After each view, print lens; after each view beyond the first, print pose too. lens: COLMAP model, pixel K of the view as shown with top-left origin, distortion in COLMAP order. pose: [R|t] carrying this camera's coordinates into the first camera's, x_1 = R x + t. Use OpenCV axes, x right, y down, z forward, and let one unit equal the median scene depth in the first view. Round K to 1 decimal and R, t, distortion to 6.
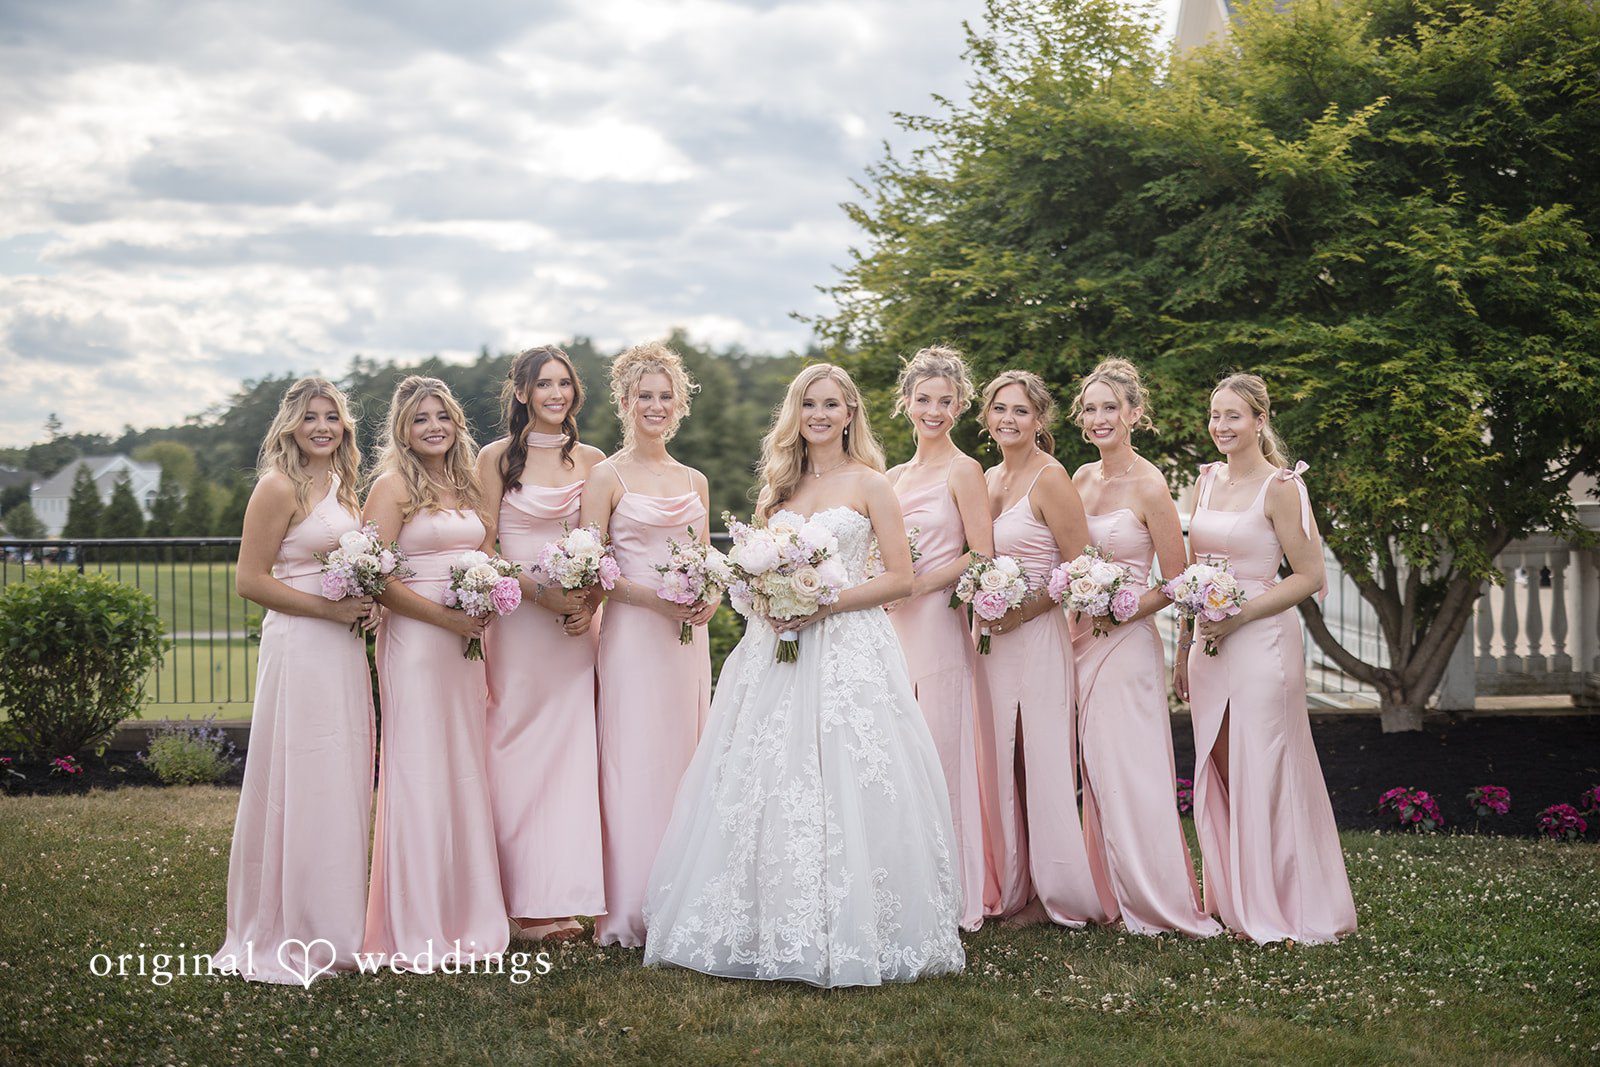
lens RADIAL K [[2396.1, 0, 779.6], [0, 2396.1, 555.7], [0, 0, 1]] dist [0.041947, 0.000000]
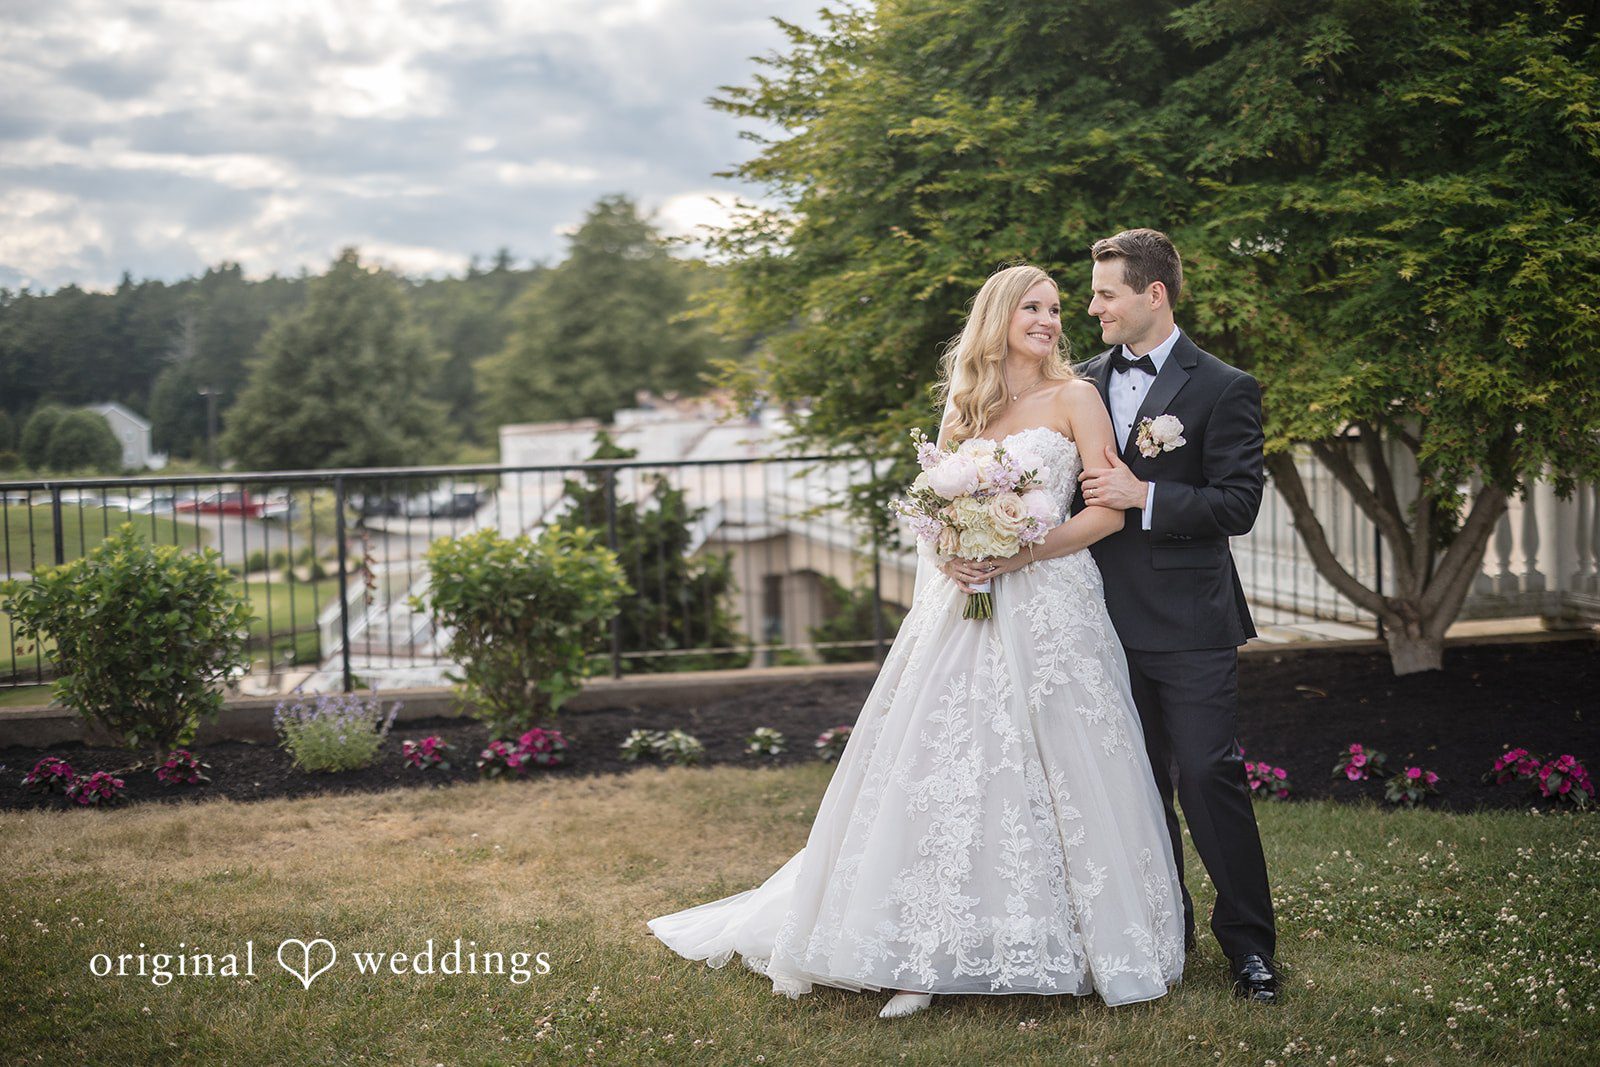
lens RADIAL K [[2396.1, 0, 831.1], [0, 2396.1, 555.7], [0, 0, 1]] dist [0.041947, 0.000000]
pose [[0.986441, -0.033157, 0.160734, -0.095136], [0.028002, 0.999022, 0.034228, -0.003458], [-0.161711, -0.029263, 0.986404, 0.217508]]
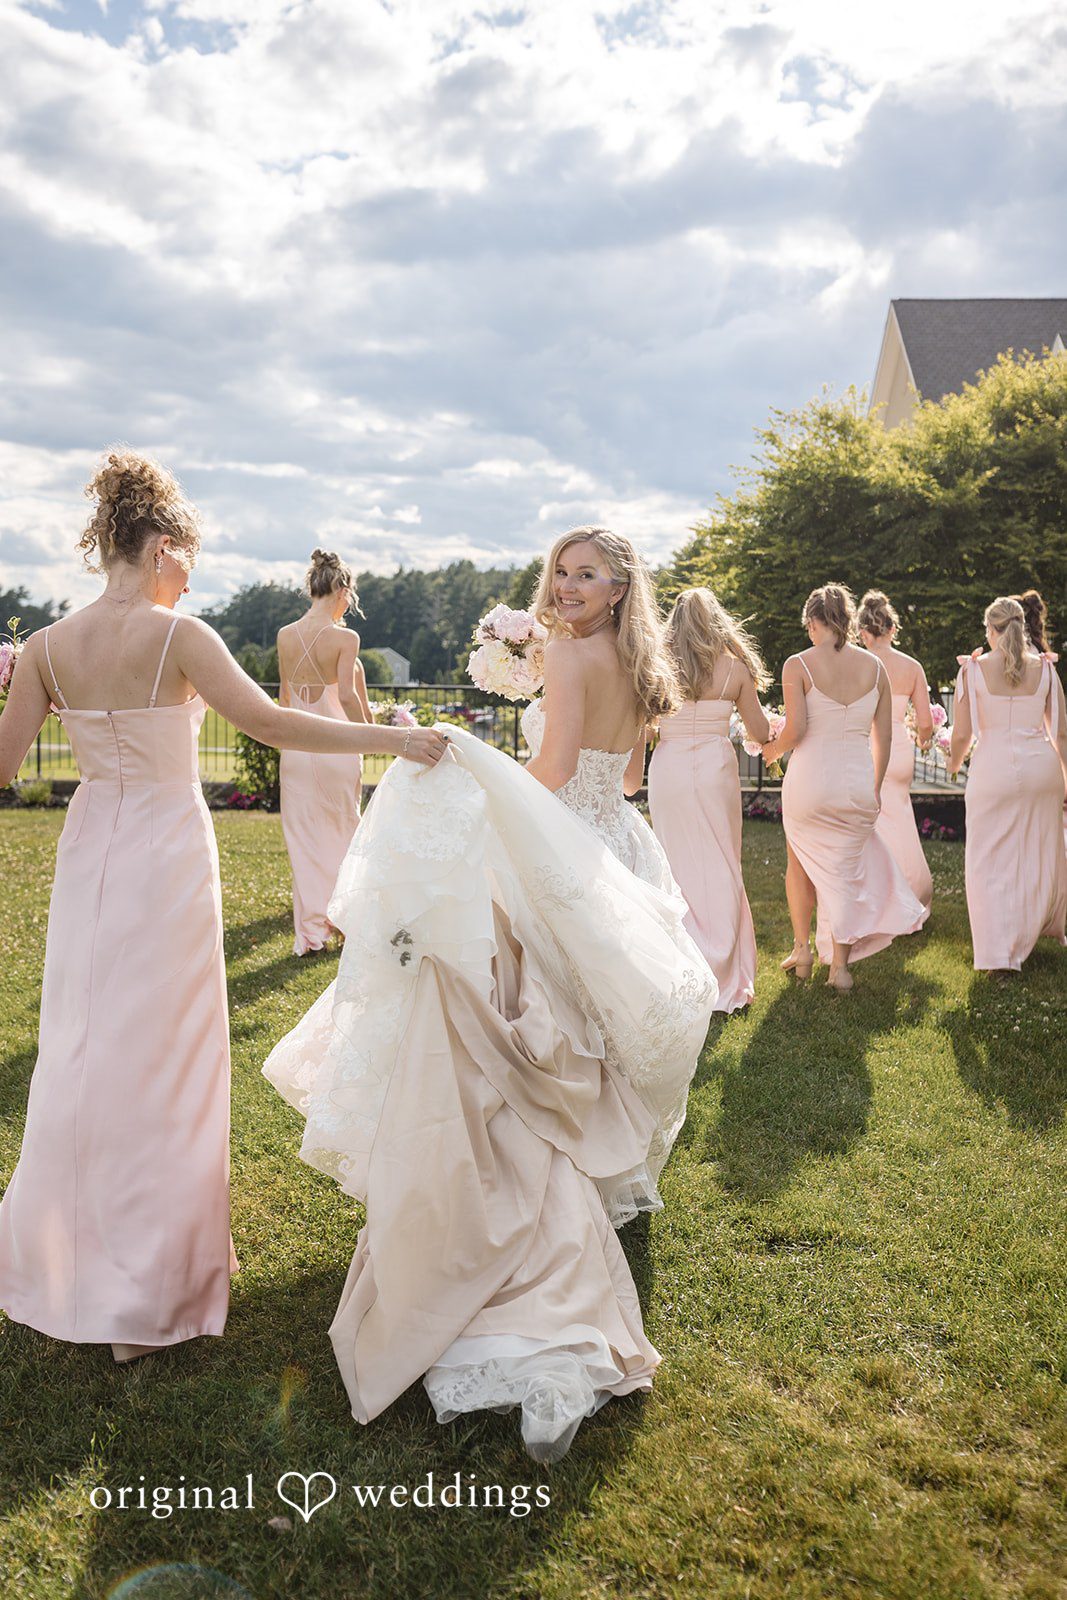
lens RADIAL K [[1609.0, 0, 476.5], [0, 1609.0, 821.0], [0, 0, 1]] dist [-0.001605, 0.000000]
pose [[0.997295, 0.029017, -0.067526, -0.065713], [-0.024265, 0.997241, 0.070157, 0.011692], [0.069376, -0.068329, 0.995248, -0.312101]]
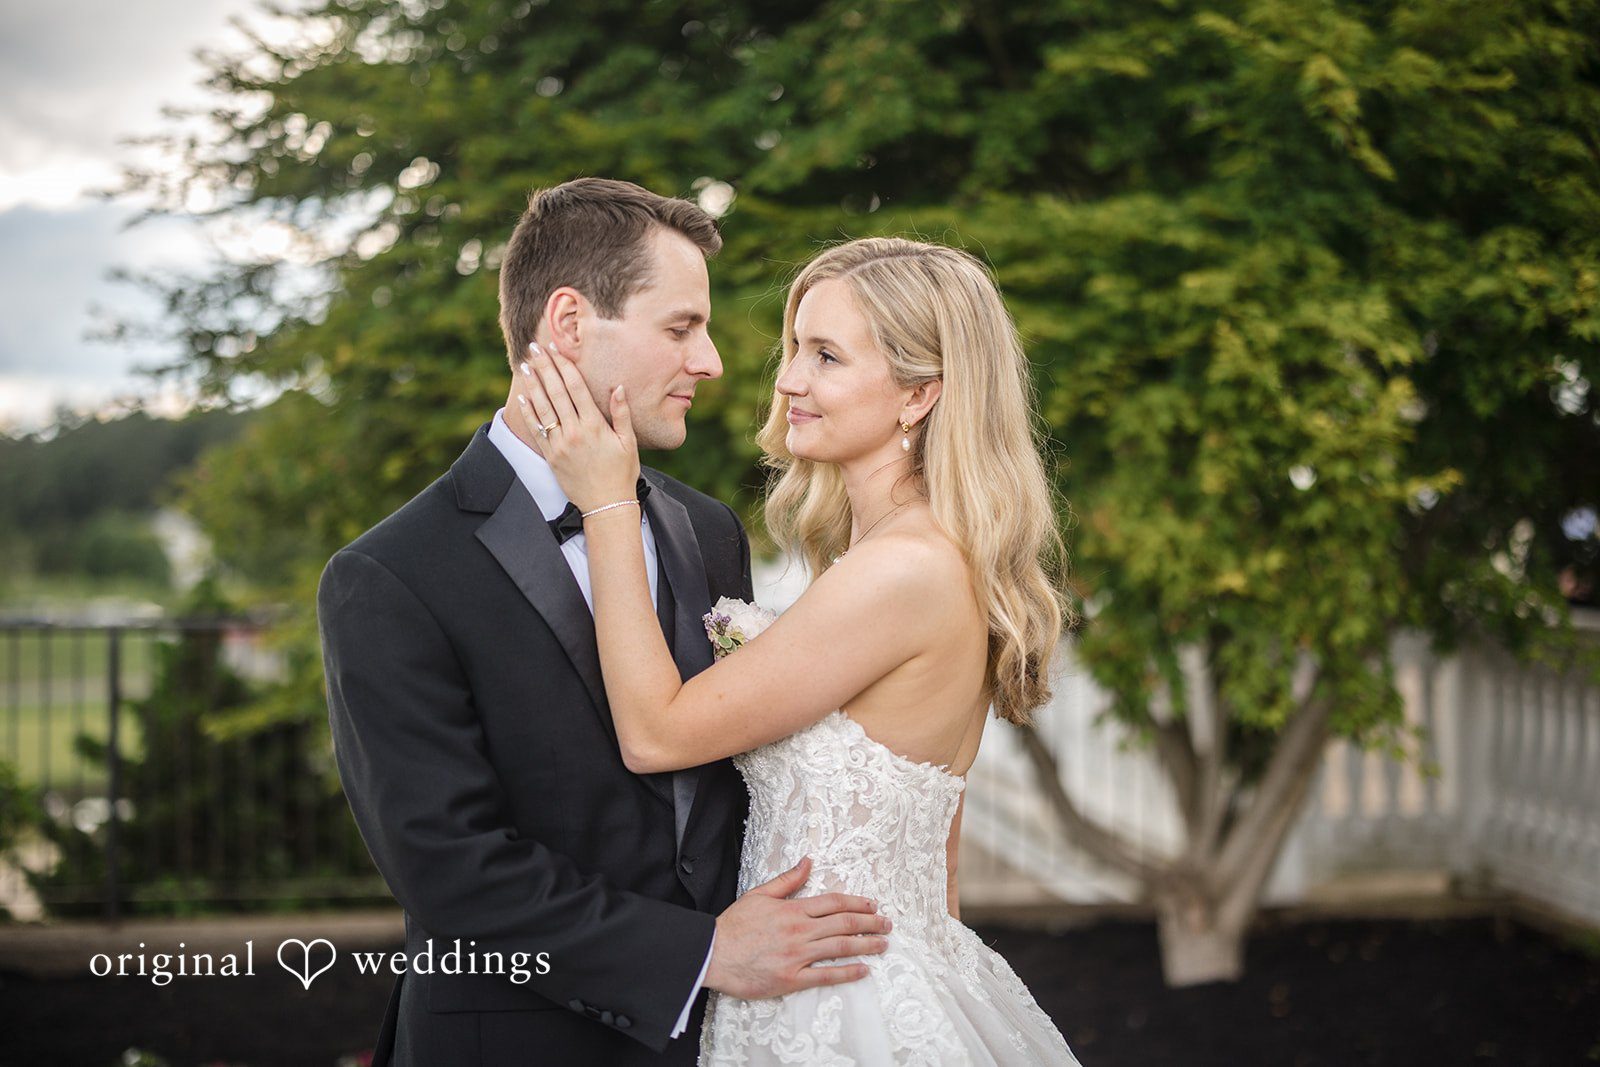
lens RADIAL K [[2396.1, 0, 795.6], [0, 2396.1, 535.2], [0, 0, 1]] dist [0.041947, 0.000000]
pose [[0.993407, 0.004940, 0.114536, 0.113695], [-0.001613, 0.999575, -0.029120, -0.016195], [-0.114631, 0.028743, 0.992992, 0.510027]]
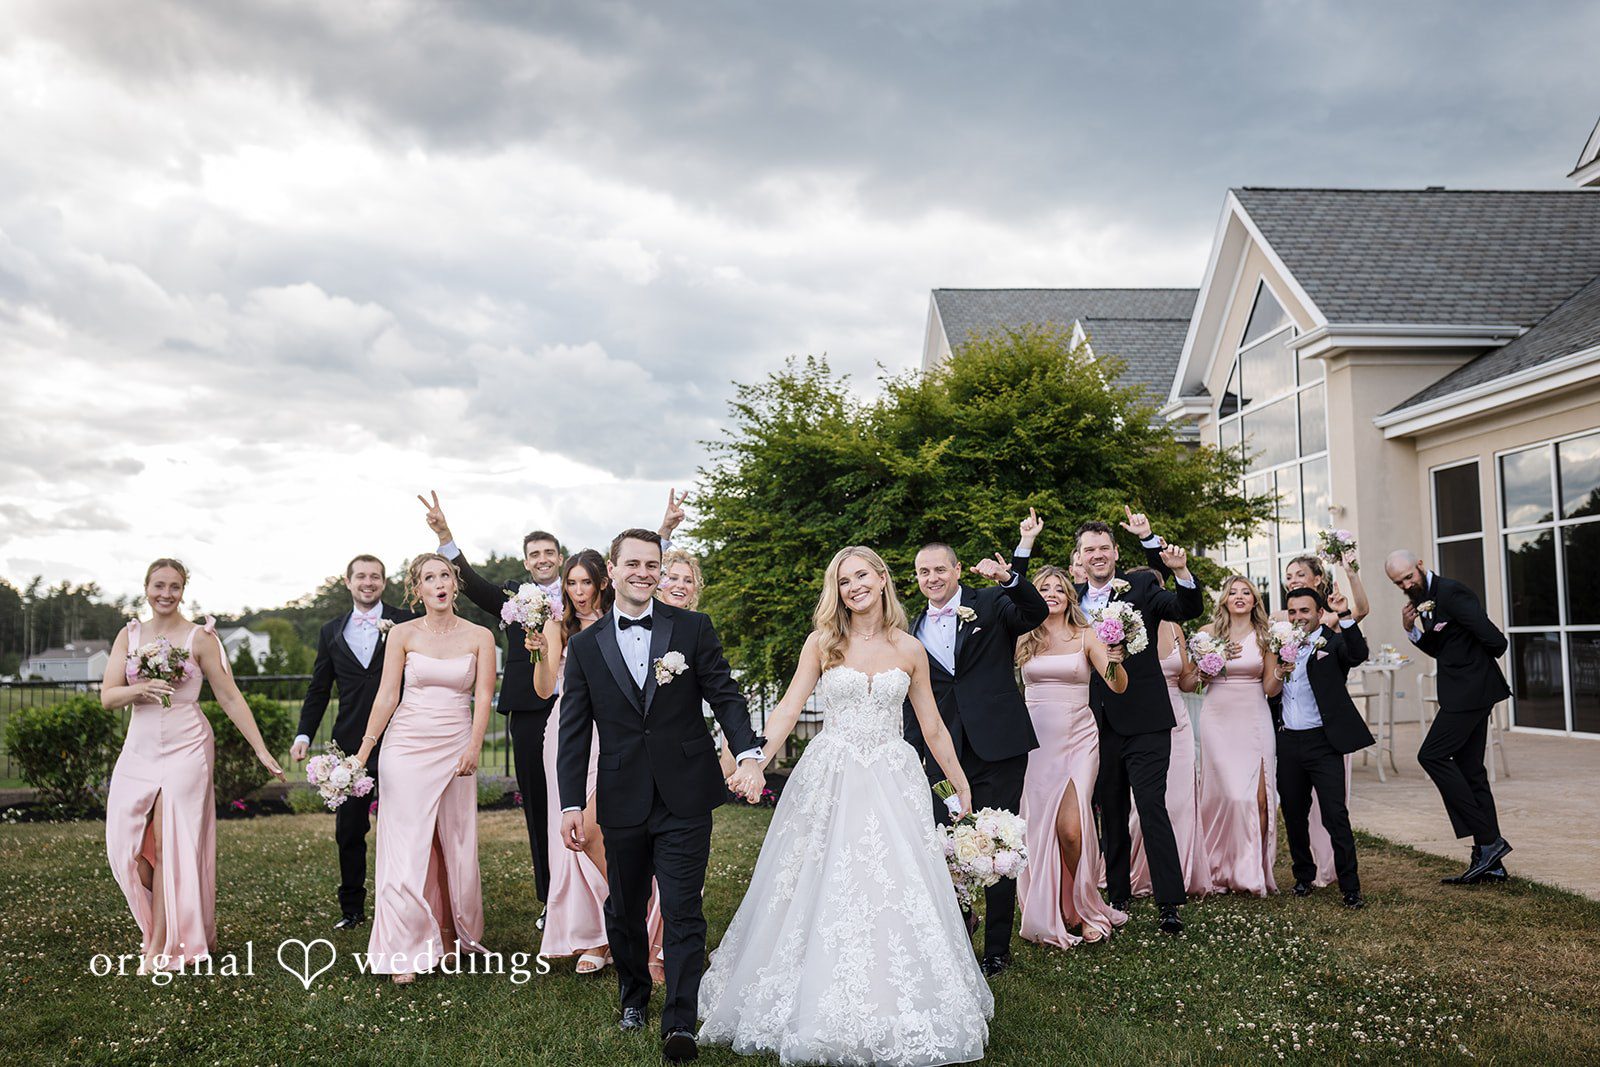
lens RADIAL K [[1609.0, 0, 825.8], [0, 1609.0, 538.4], [0, 0, 1]] dist [-0.001605, 0.000000]
pose [[0.996640, -0.005148, 0.081746, 0.039701], [0.012834, 0.995511, -0.093776, 0.010886], [-0.080896, 0.094510, 0.992232, -0.248602]]
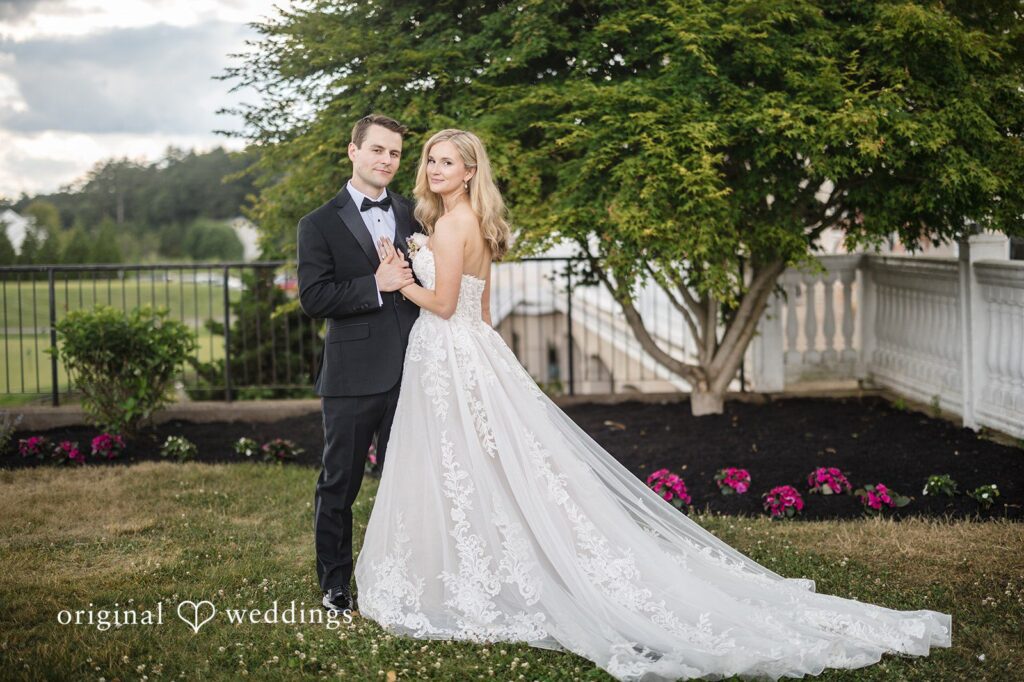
lens RADIAL K [[1533.5, 0, 503.3], [0, 1533.5, 338.1], [0, 0, 1]] dist [0.041947, 0.000000]
pose [[0.999465, -0.010012, 0.031147, 0.145553], [0.008703, 0.999086, 0.041858, -0.002194], [-0.031537, -0.041564, 0.998638, 0.219776]]
